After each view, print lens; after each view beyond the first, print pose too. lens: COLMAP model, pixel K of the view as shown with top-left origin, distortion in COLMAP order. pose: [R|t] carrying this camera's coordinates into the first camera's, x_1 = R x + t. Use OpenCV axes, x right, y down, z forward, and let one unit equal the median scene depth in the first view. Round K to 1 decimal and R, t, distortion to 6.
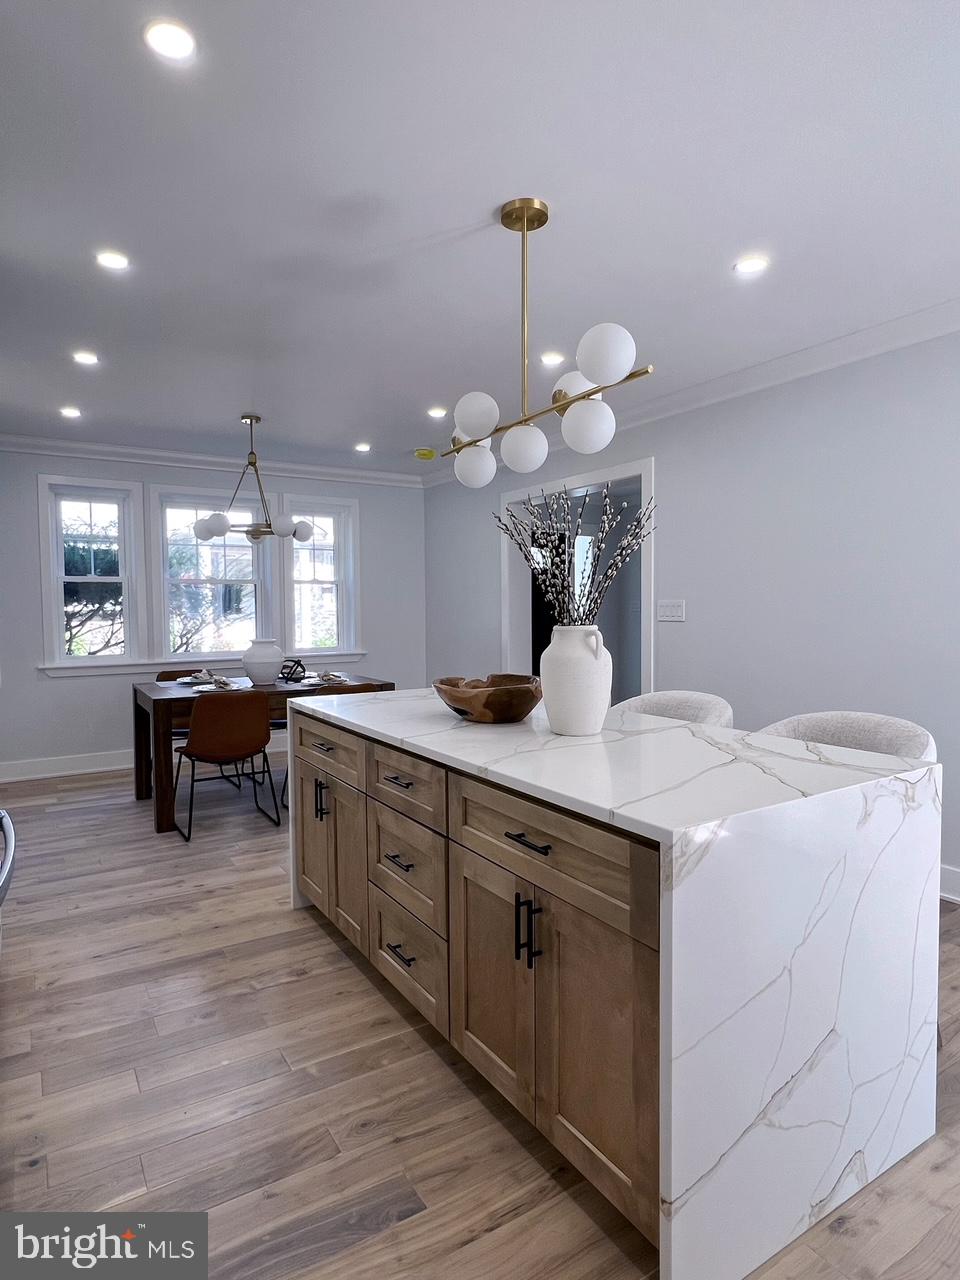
lens RADIAL K [[721.6, 0, 474.0], [0, 721.6, 644.2], [0, 0, 1]] dist [-0.003061, -0.000939]
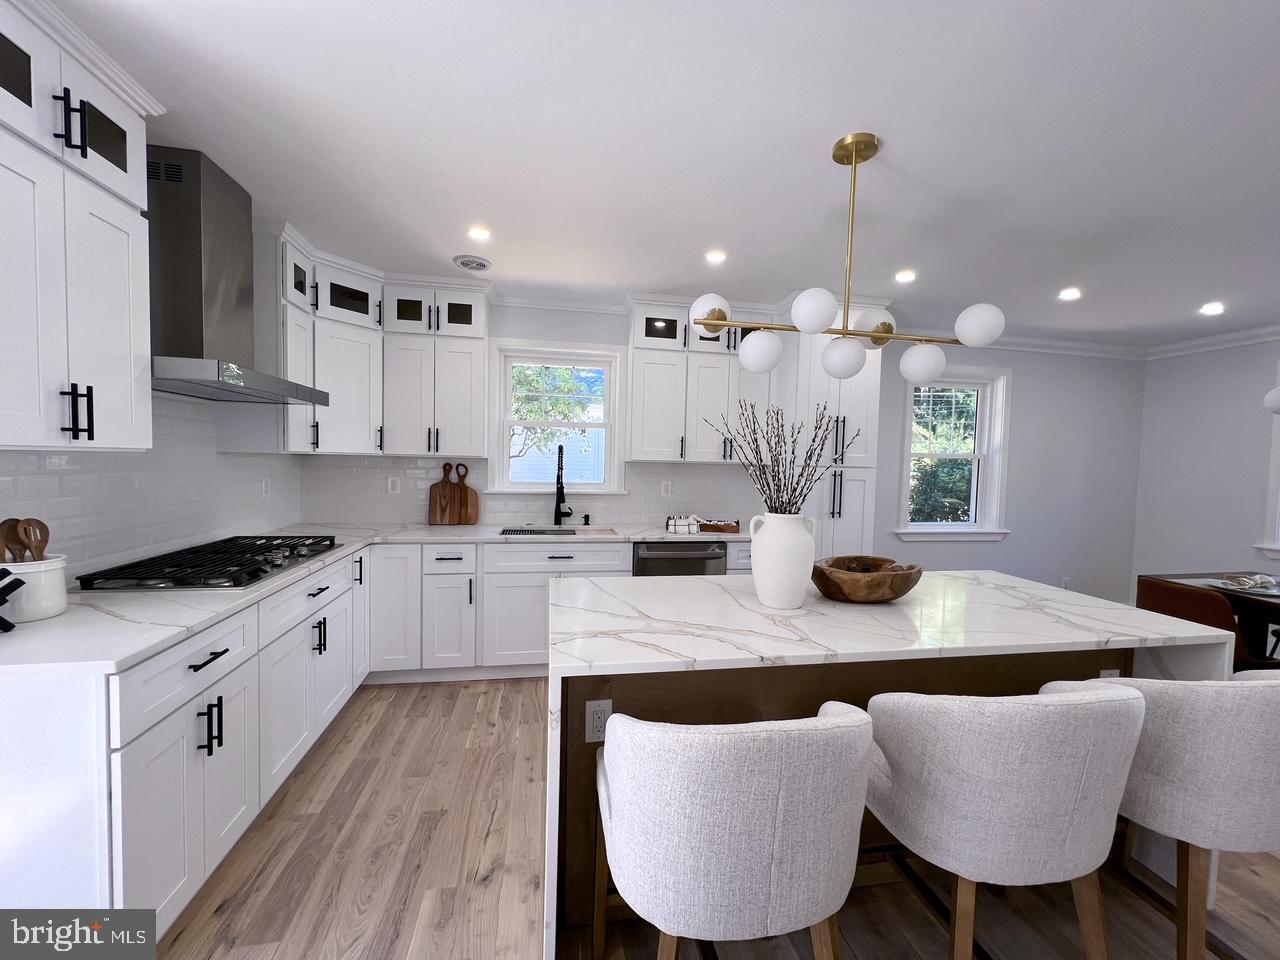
lens RADIAL K [[513.9, 0, 640.0], [0, 513.9, 480.0], [0, 0, 1]] dist [0.000864, 0.000189]
pose [[-0.372402, 0.033730, -0.927458, 0.957275], [-0.069329, 0.995536, 0.064044, -0.110635], [0.925478, 0.088150, -0.368401, 1.027416]]
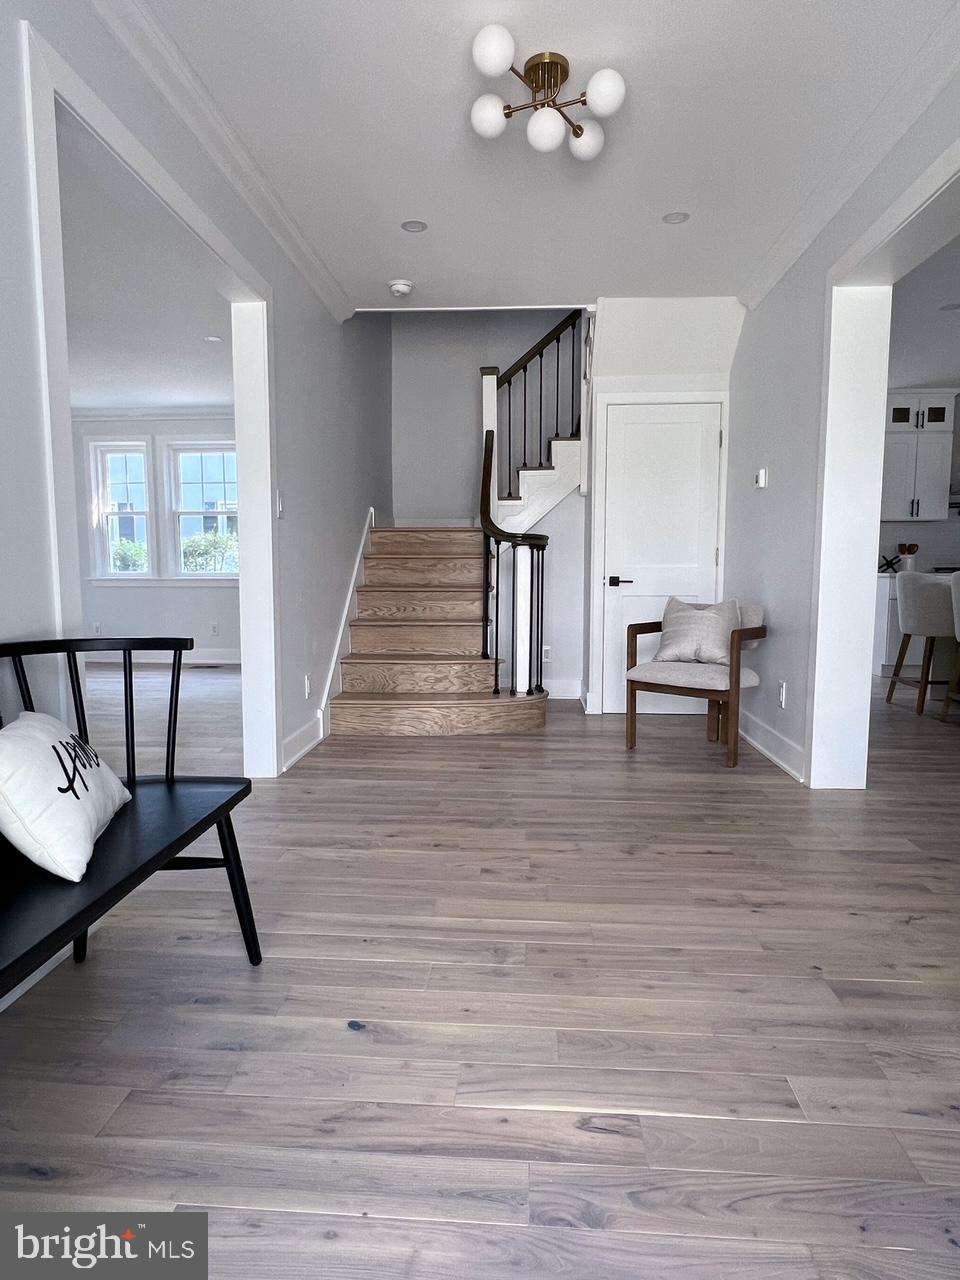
lens RADIAL K [[754.0, 0, 480.0], [0, 754.0, 640.0], [0, 0, 1]] dist [0.001282, 0.000271]
pose [[-0.806372, -0.050775, 0.589225, 0.233625], [0.033114, 0.990868, 0.130703, -0.035569], [-0.590481, 0.124906, -0.797327, 3.604490]]
